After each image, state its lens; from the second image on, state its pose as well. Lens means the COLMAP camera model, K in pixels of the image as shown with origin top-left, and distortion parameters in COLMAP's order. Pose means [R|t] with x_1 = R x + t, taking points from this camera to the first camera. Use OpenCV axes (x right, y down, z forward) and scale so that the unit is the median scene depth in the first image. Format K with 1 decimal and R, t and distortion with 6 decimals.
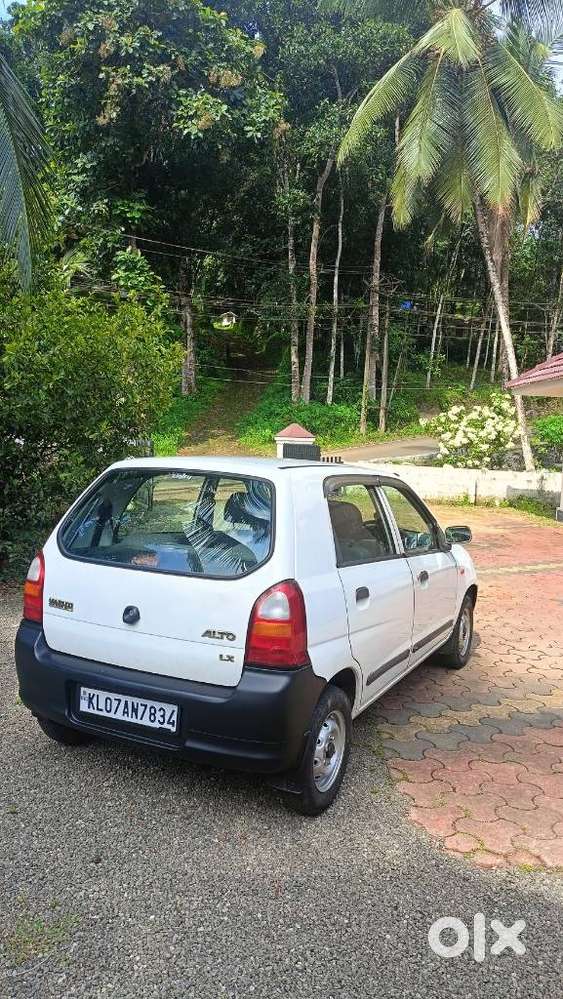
lens RADIAL K [[738.3, 0, 281.9], [0, 738.3, 506.9], [0, 0, 1]] dist [0.009205, 0.001719]
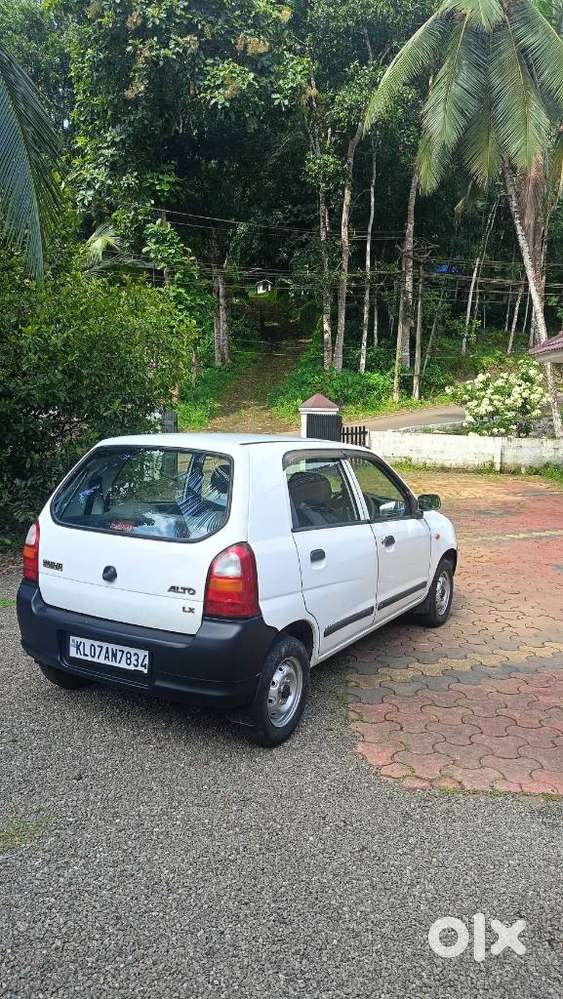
lens RADIAL K [[742.6, 0, 281.5], [0, 742.6, 499.5], [0, 0, 1]] dist [0.008813, -0.005745]
pose [[0.998471, -0.007260, -0.054799, 0.041195], [0.008988, 0.999468, 0.031358, -0.001095], [0.054543, -0.031803, 0.998005, -0.045397]]
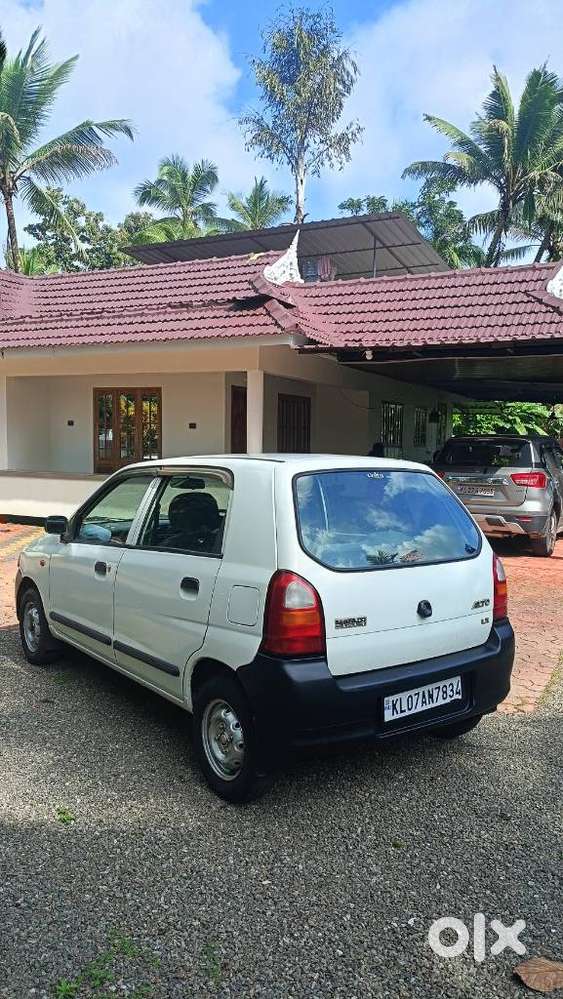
lens RADIAL K [[743.9, 0, 283.7], [0, 743.9, 513.0], [0, 0, 1]] dist [0.026092, -0.006548]
pose [[0.443519, -0.104107, 0.890198, -0.390313], [0.071568, 0.994173, 0.080610, -0.028338], [-0.893403, 0.027957, 0.448386, 0.223988]]
